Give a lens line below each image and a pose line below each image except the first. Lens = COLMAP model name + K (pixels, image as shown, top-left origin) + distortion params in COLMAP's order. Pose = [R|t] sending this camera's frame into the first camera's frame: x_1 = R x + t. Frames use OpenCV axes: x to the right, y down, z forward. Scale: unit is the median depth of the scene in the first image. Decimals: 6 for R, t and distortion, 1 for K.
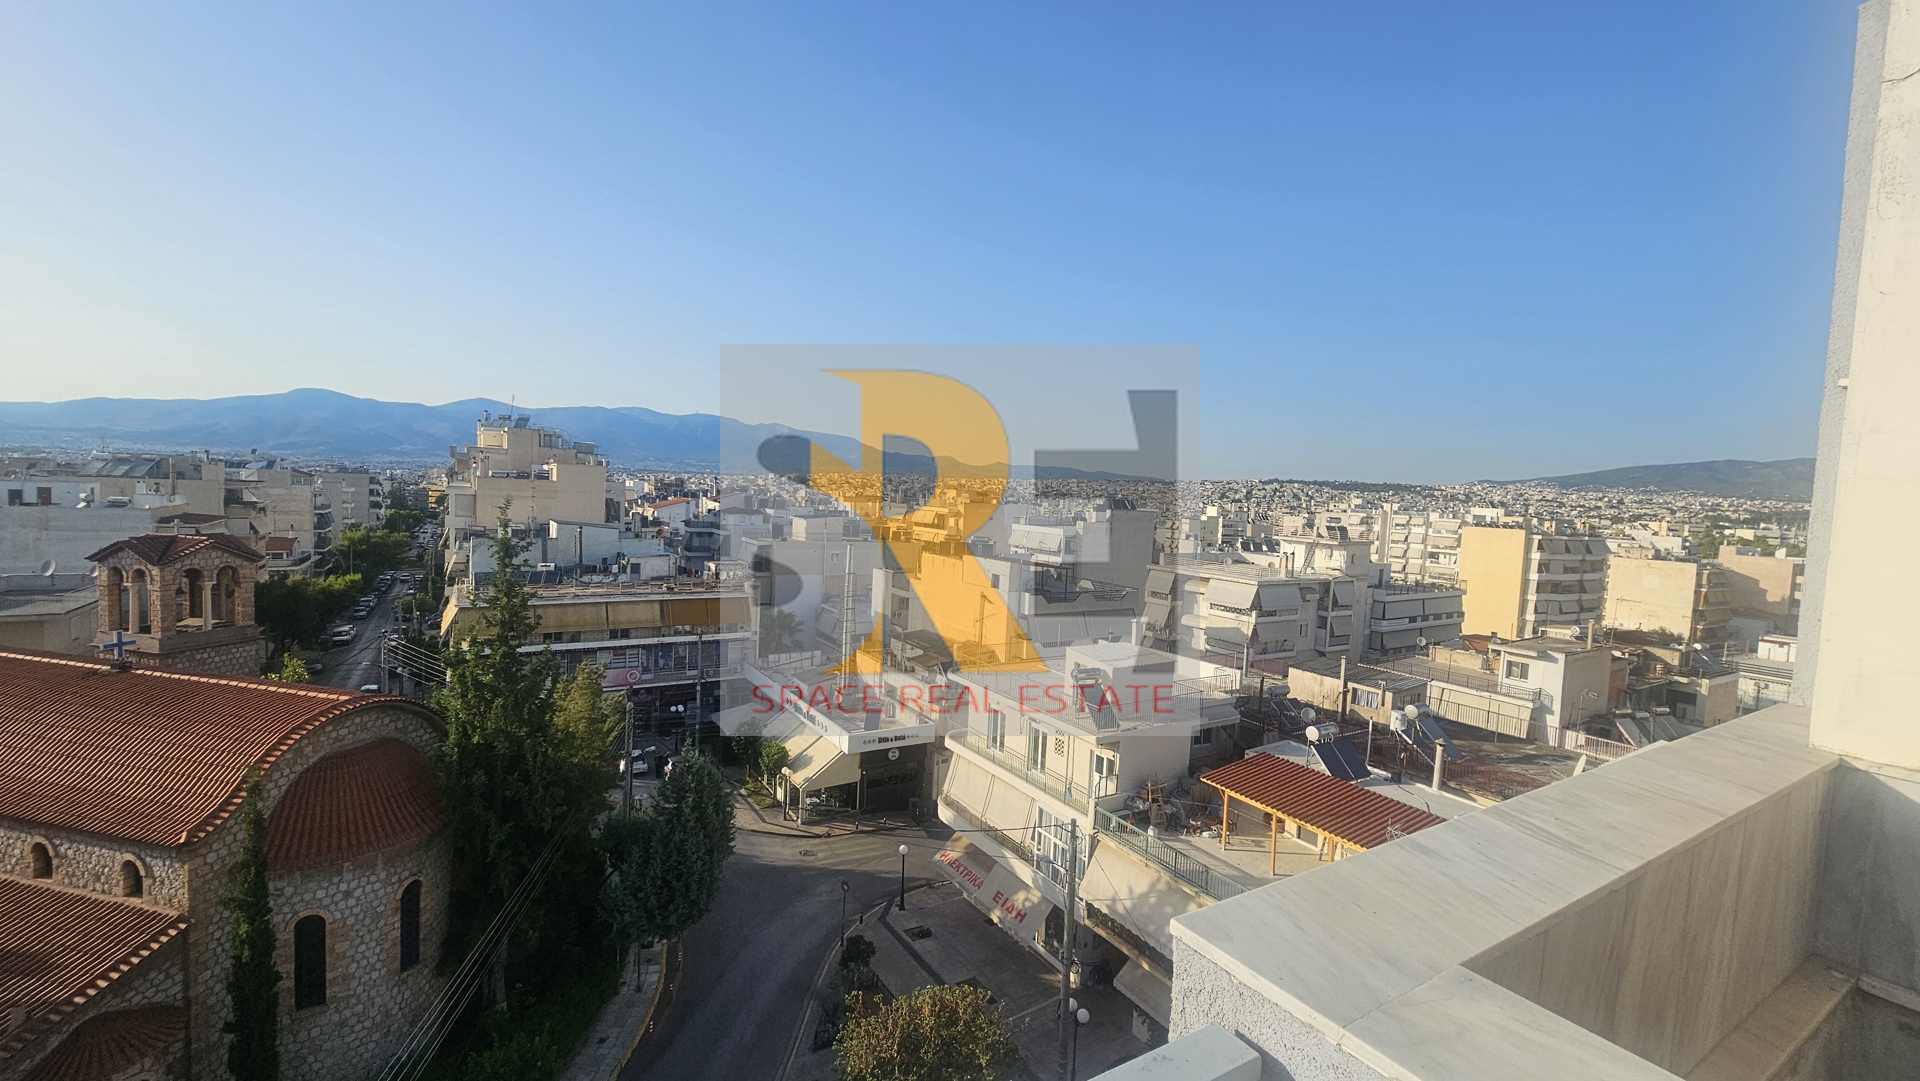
lens RADIAL K [[783.3, 0, 961.3], [0, 783.3, 532.1], [0, 0, 1]] dist [0.000478, -0.000604]
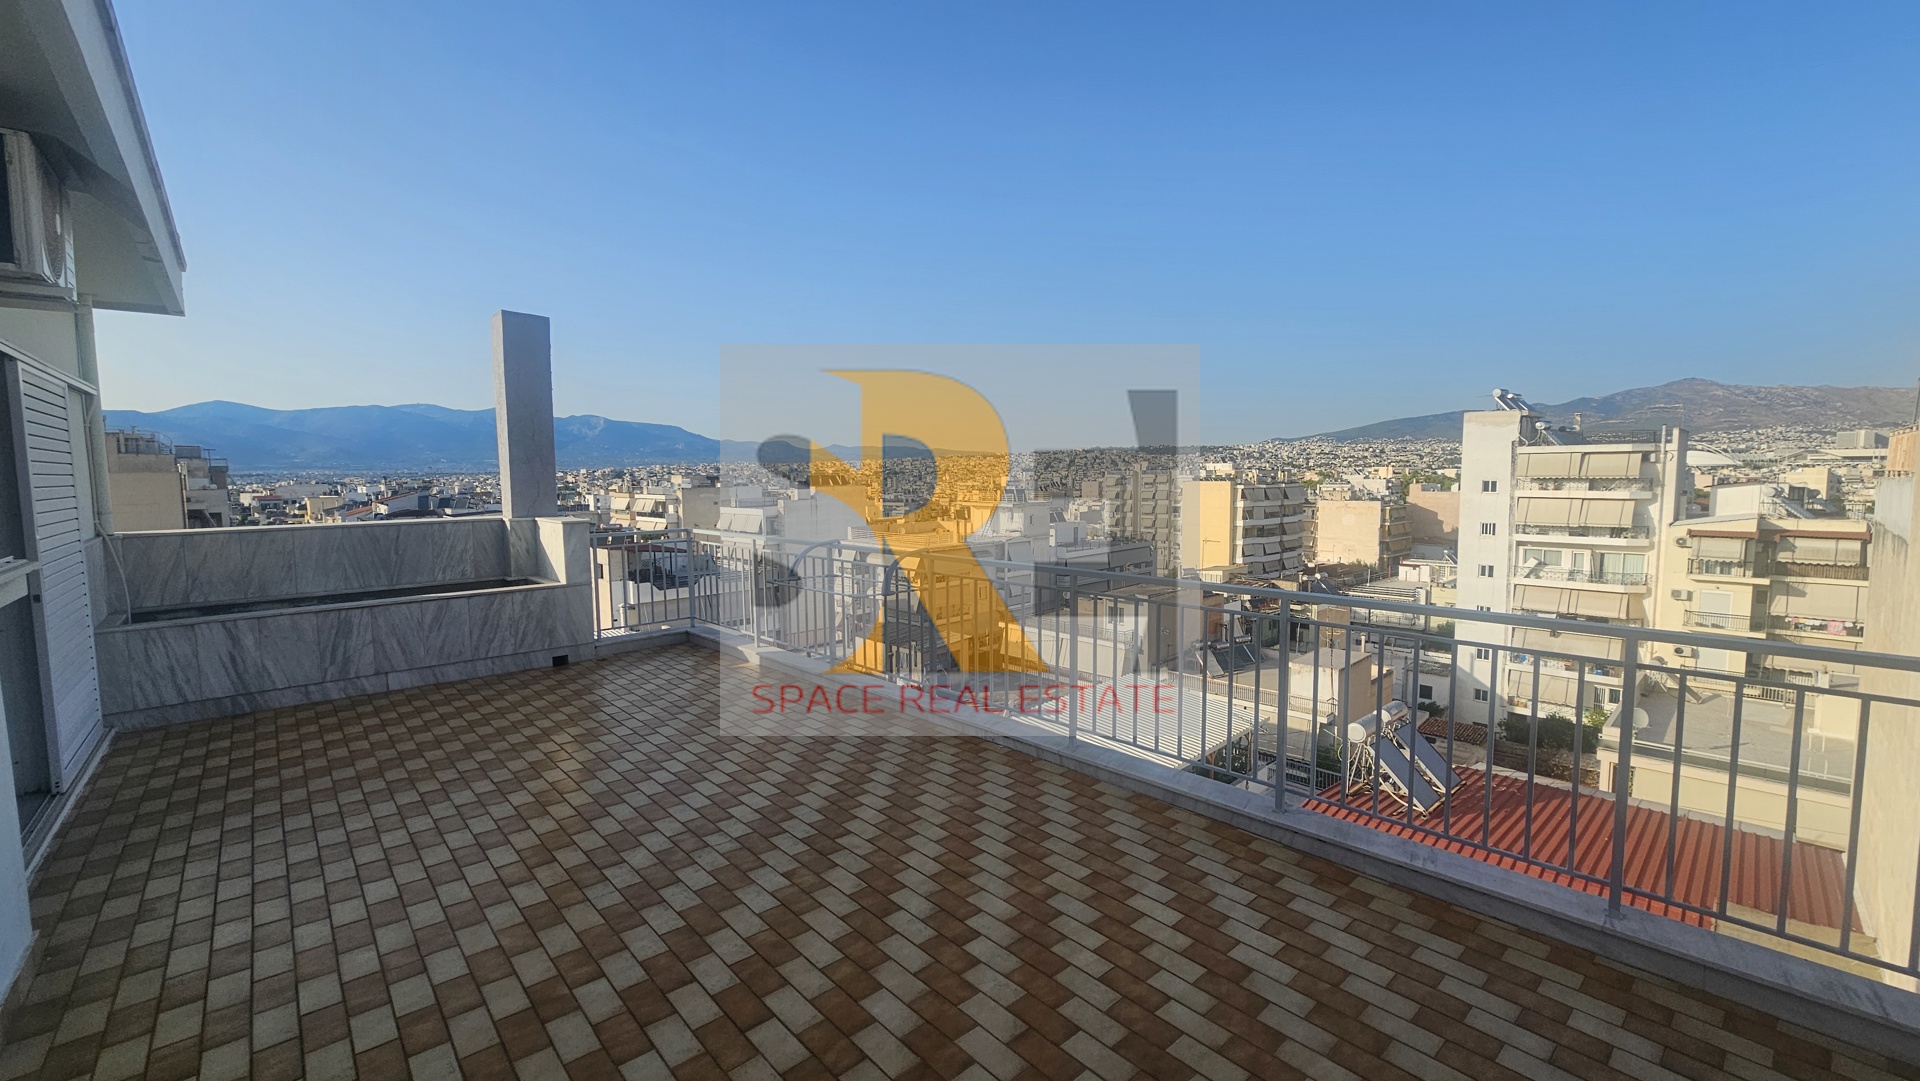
lens RADIAL K [[783.3, 0, 962.6], [0, 783.3, 535.0], [0, 0, 1]] dist [0.000478, -0.000604]
pose [[0.977755, -0.074093, 0.196227, 0.213214], [0.068400, 0.997021, 0.035645, 0.012132], [-0.198283, -0.021431, 0.979910, 0.006752]]
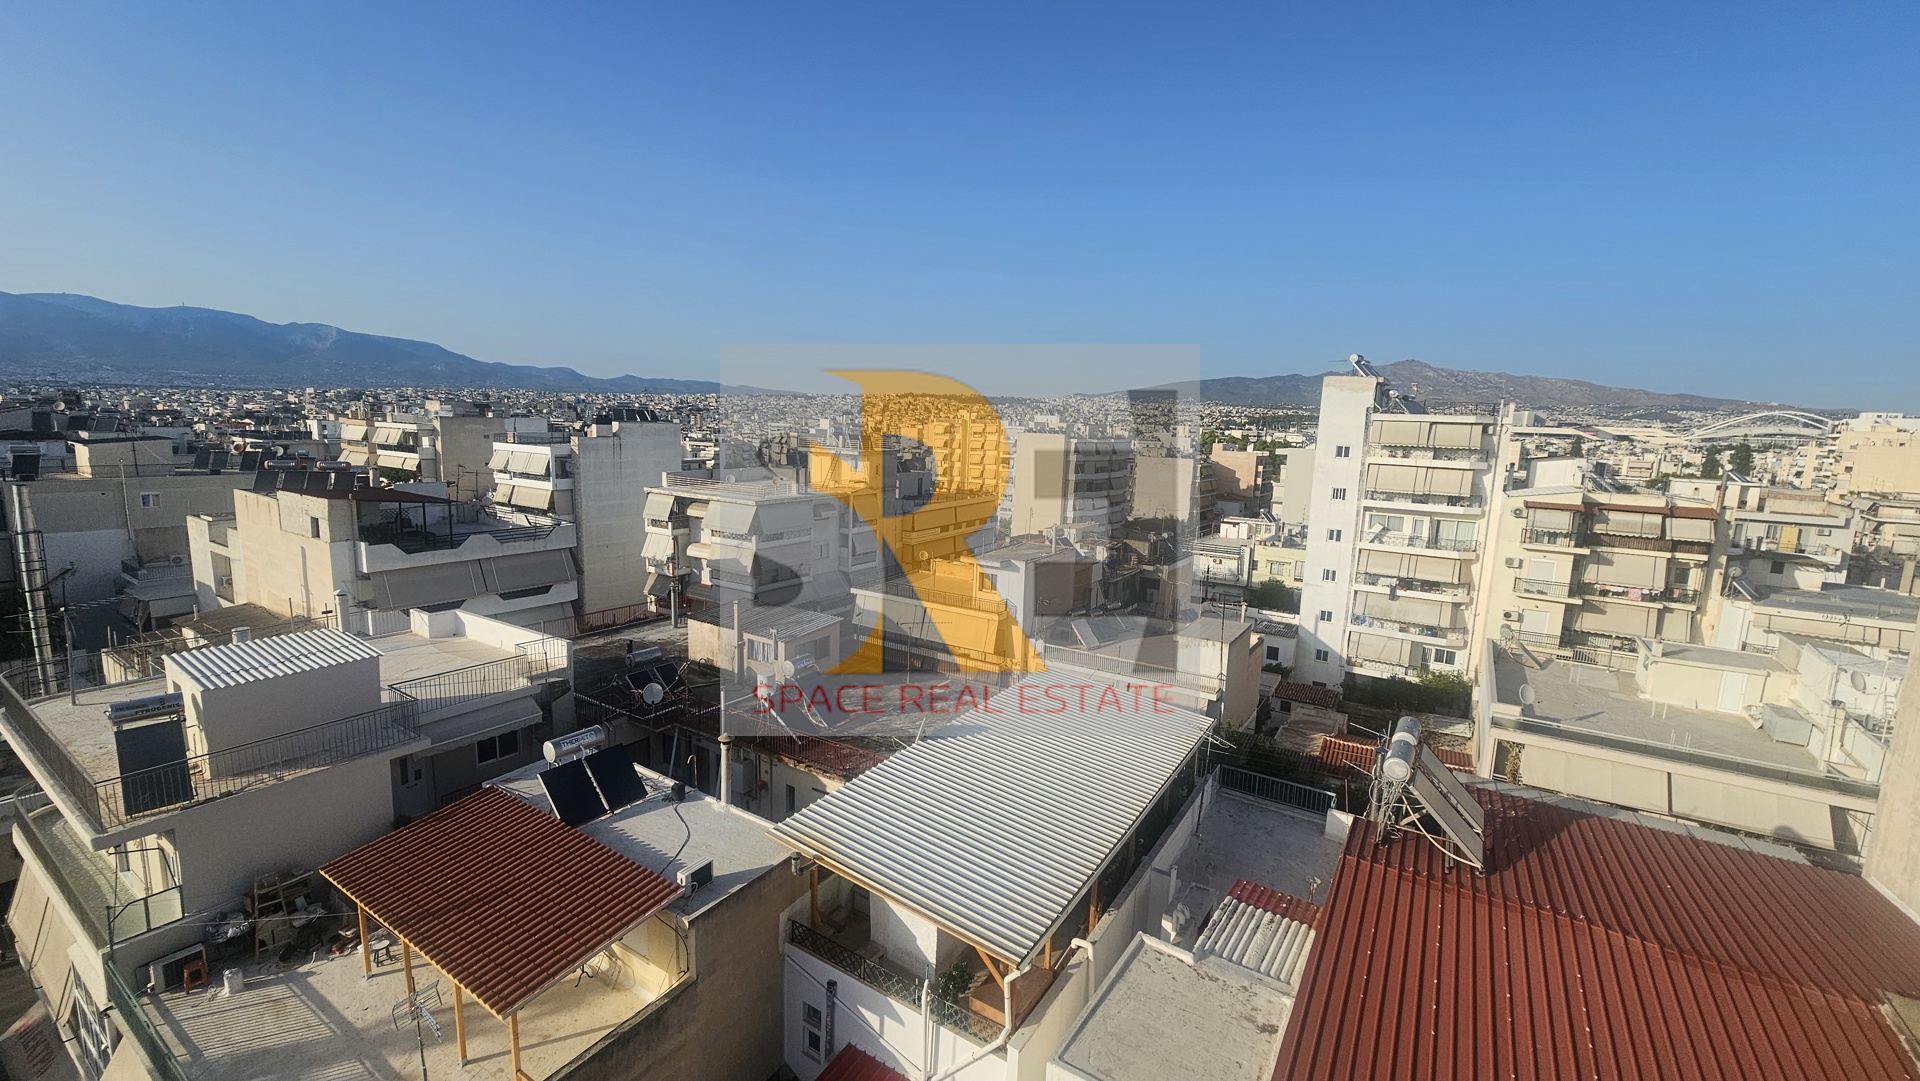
lens RADIAL K [[783.3, 0, 961.3], [0, 783.3, 534.8], [0, 0, 1]] dist [0.000478, -0.000604]
pose [[0.905018, -0.078989, 0.417974, 0.199956], [0.032487, 0.992573, 0.117234, 0.005591], [-0.424130, -0.092520, 0.900863, 0.114934]]
